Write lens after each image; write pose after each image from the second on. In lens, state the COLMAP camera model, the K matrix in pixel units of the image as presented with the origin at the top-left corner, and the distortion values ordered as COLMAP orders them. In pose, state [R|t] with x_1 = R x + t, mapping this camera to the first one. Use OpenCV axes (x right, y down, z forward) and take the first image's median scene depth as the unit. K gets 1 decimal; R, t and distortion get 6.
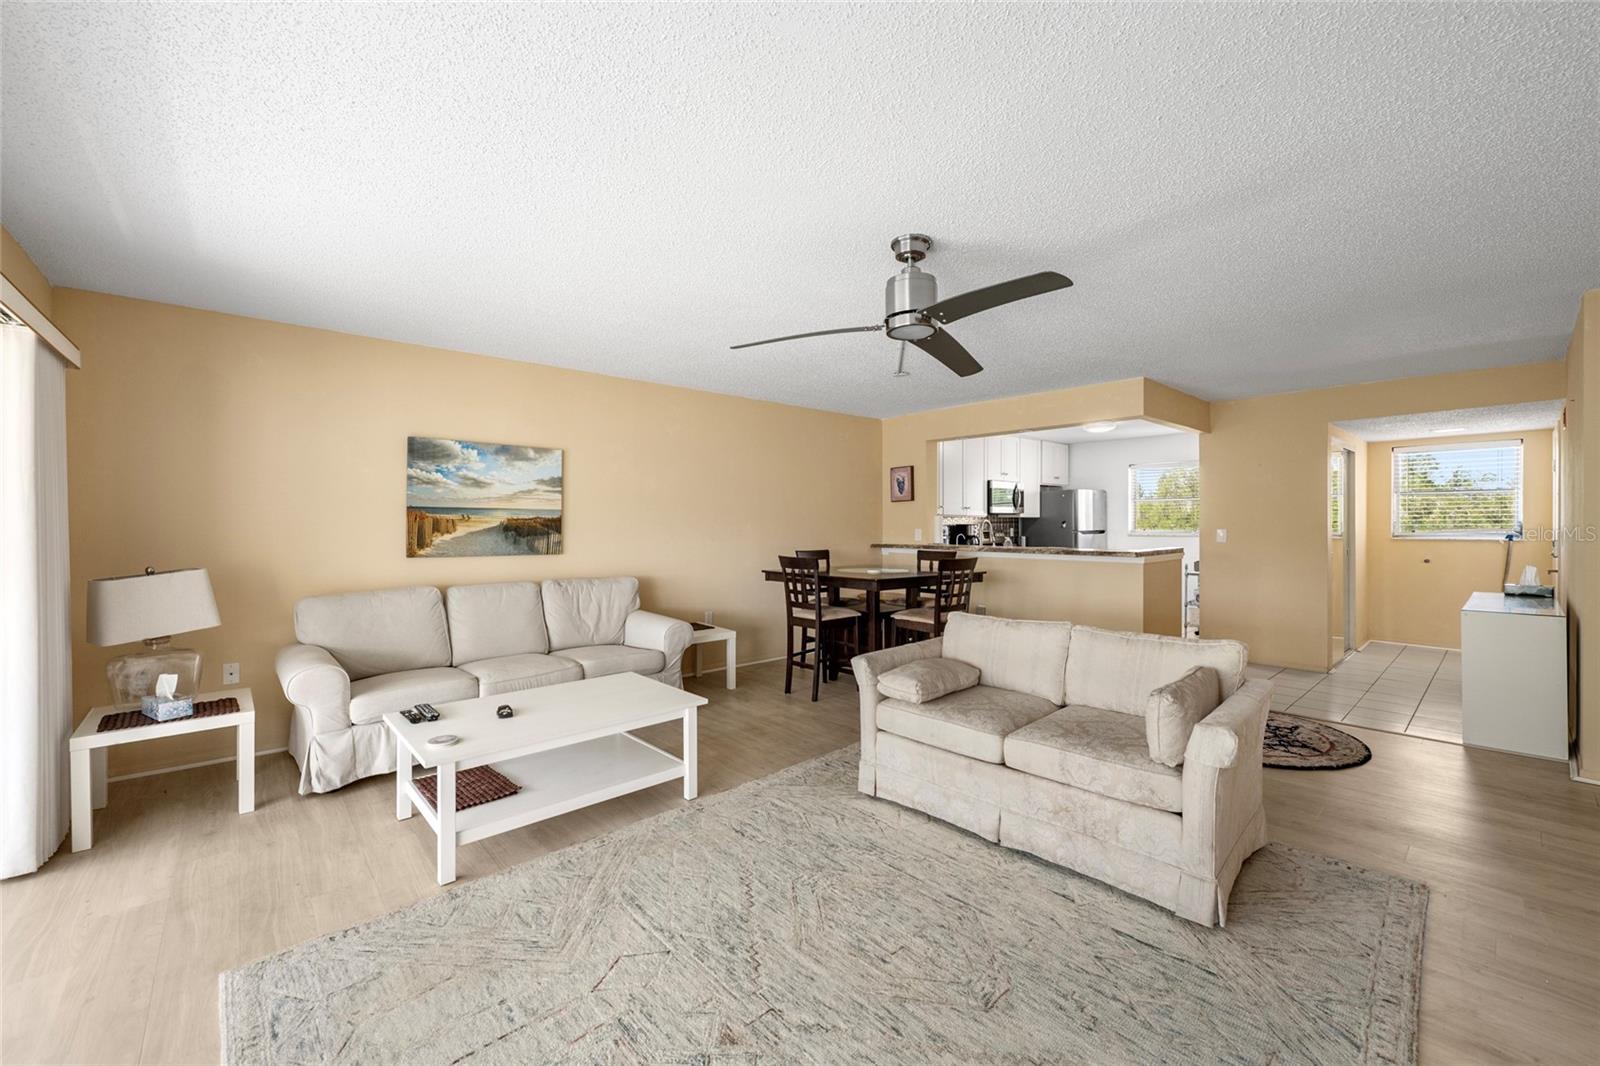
lens RADIAL K [[635.7, 0, 799.5], [0, 635.7, 518.0], [0, 0, 1]] dist [-0.002436, -0.000423]
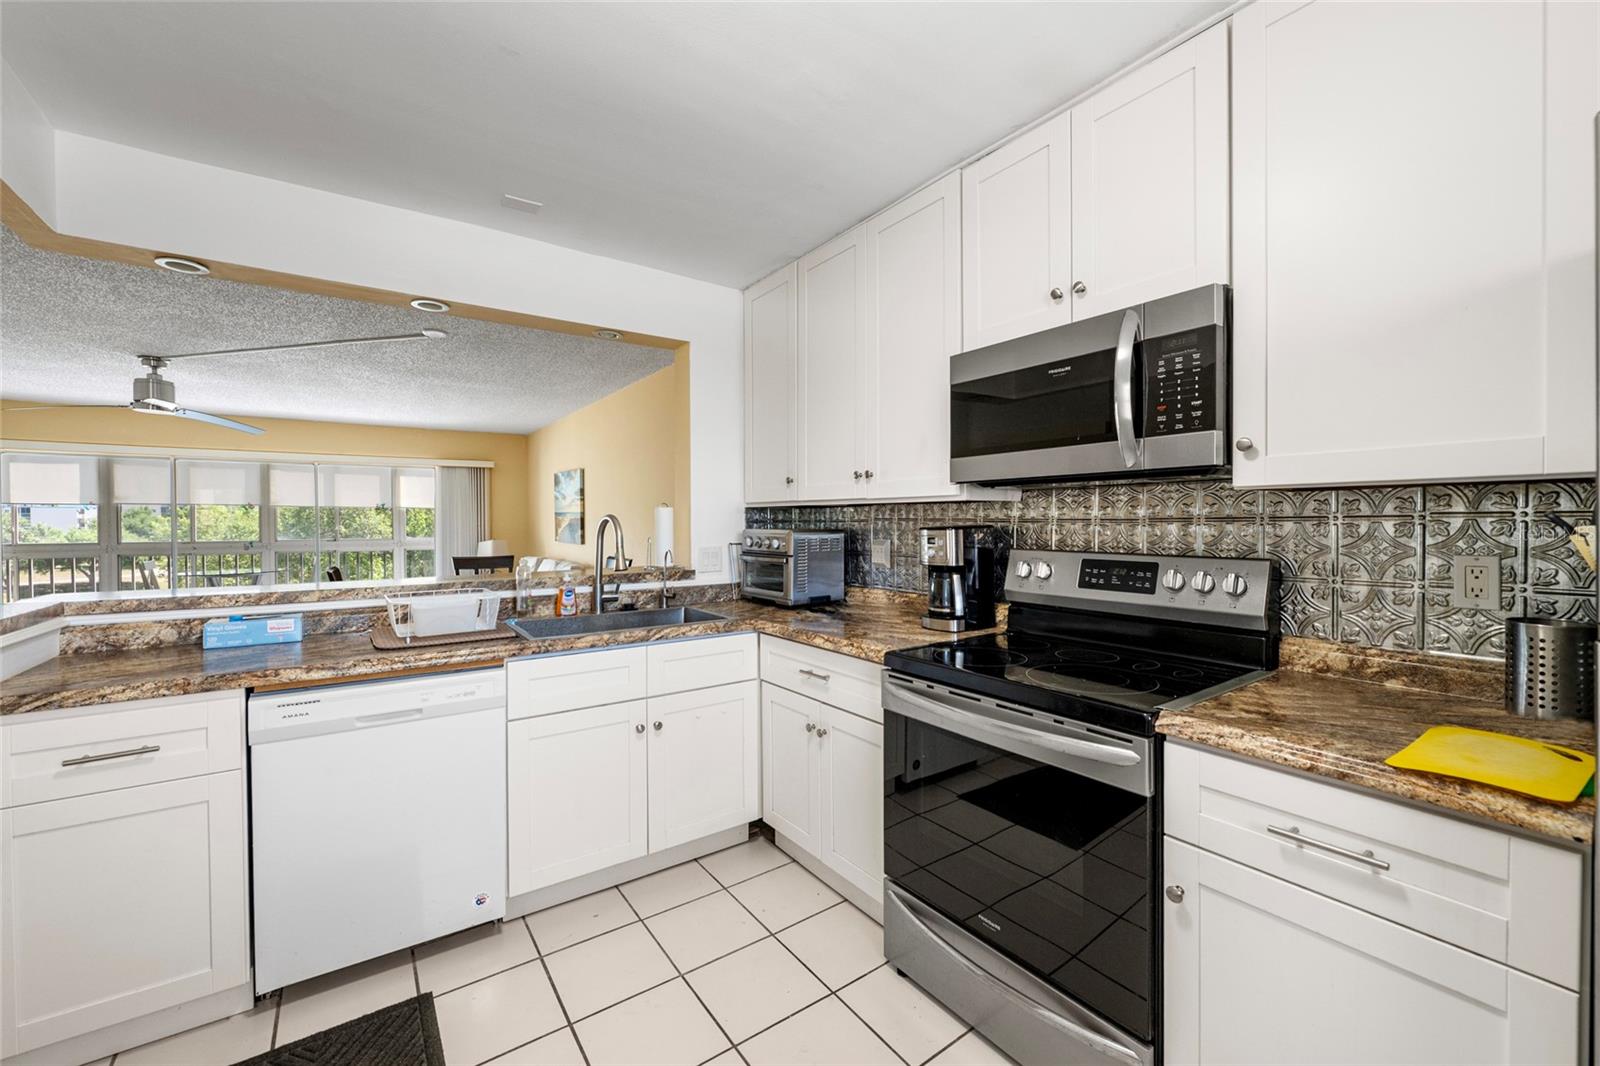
lens RADIAL K [[652.5, 0, 790.4], [0, 652.5, 528.3], [0, 0, 1]] dist [0.009545, -0.000081]
pose [[-0.126579, 0.012311, -0.991880, 1.065966], [0.011257, 0.999876, 0.010973, 0.012315], [0.991893, -0.009777, -0.126702, 1.809153]]
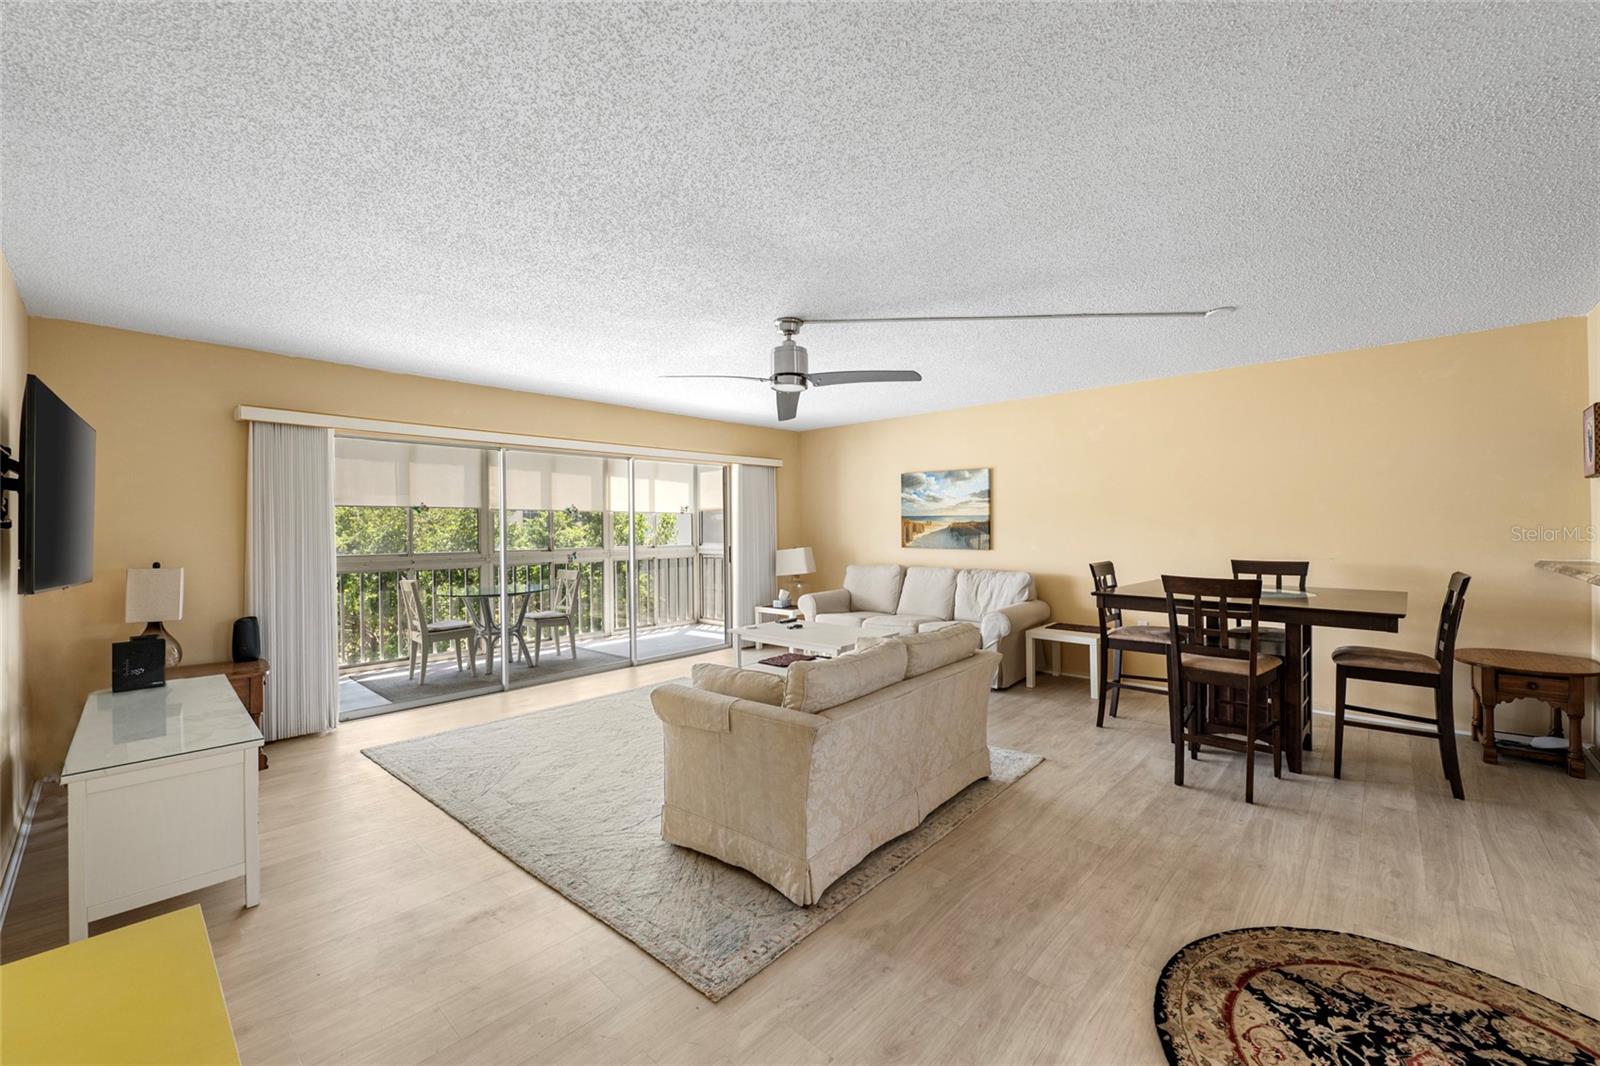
lens RADIAL K [[632.9, 0, 802.6], [0, 632.9, 526.5], [0, 0, 1]] dist [-0.002304, -0.000401]
pose [[0.101037, -0.001024, -0.994882, 0.948345], [0.017186, 0.999852, 0.000716, 0.002574], [0.994734, -0.017171, 0.101039, 0.556810]]
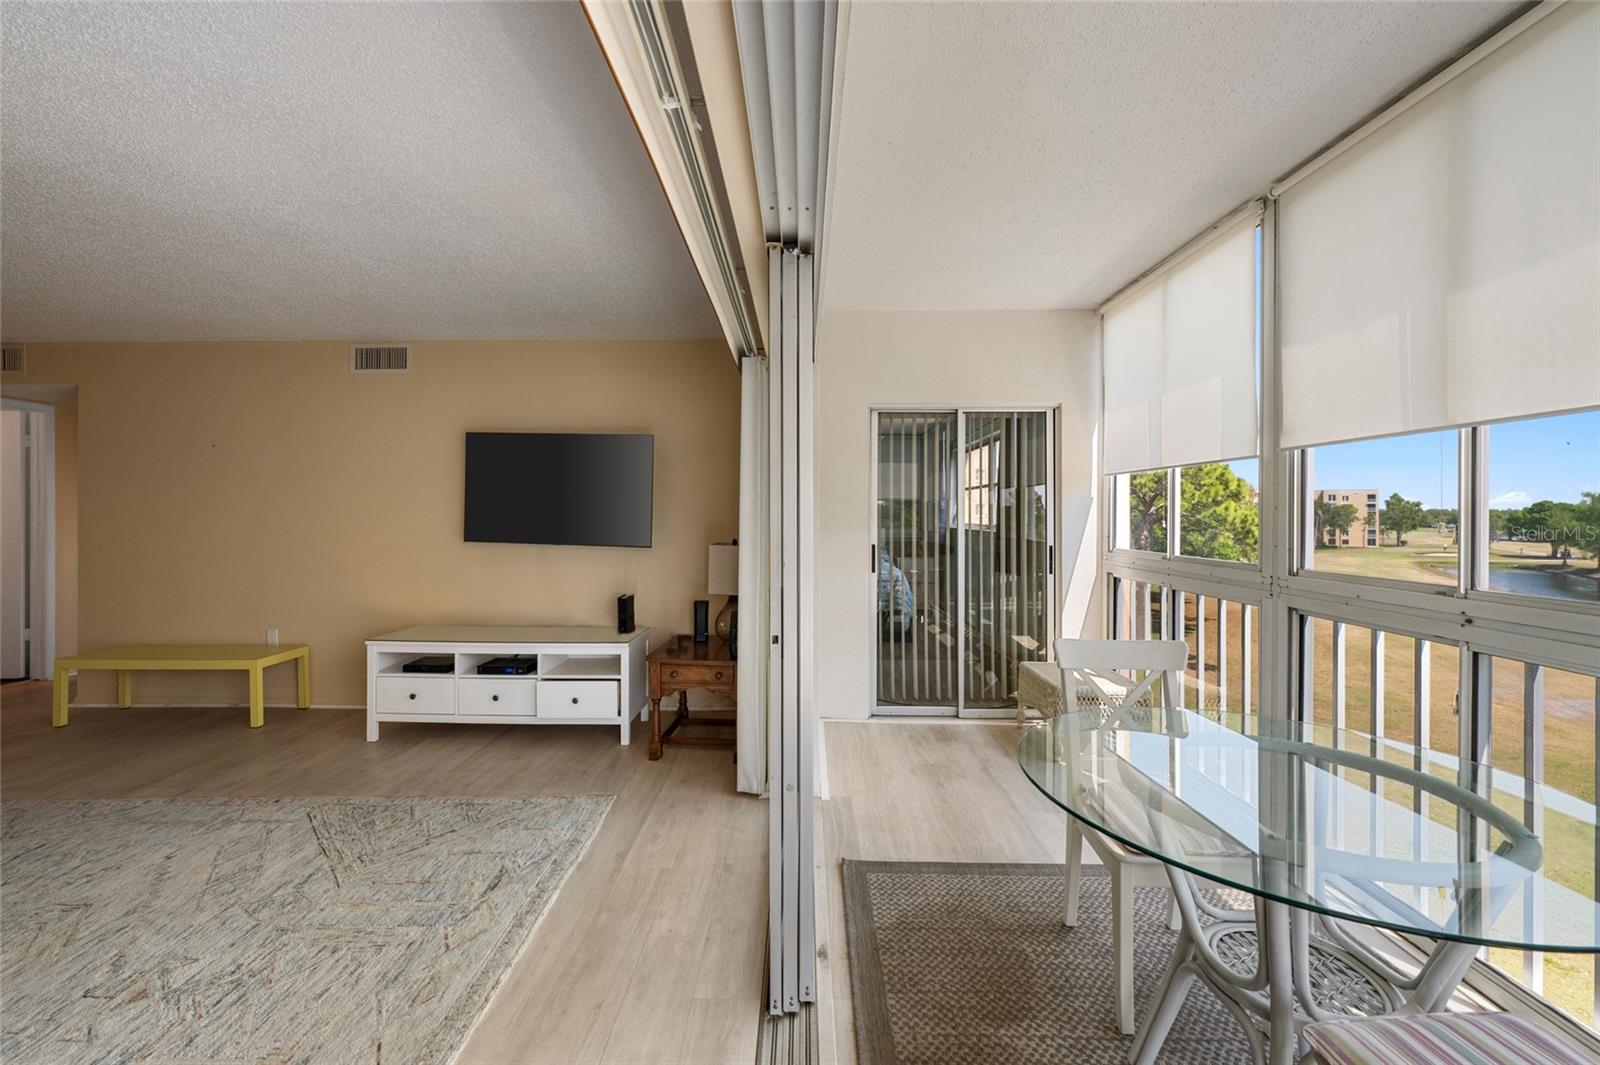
lens RADIAL K [[635.7, 0, 799.5], [0, 635.7, 517.5], [0, 0, 1]] dist [-0.002436, -0.000423]
pose [[-0.741407, -0.005348, 0.671034, -0.626182], [-0.006012, 0.999981, 0.001327, 0.003962], [-0.671028, -0.003051, -0.741426, 0.398062]]
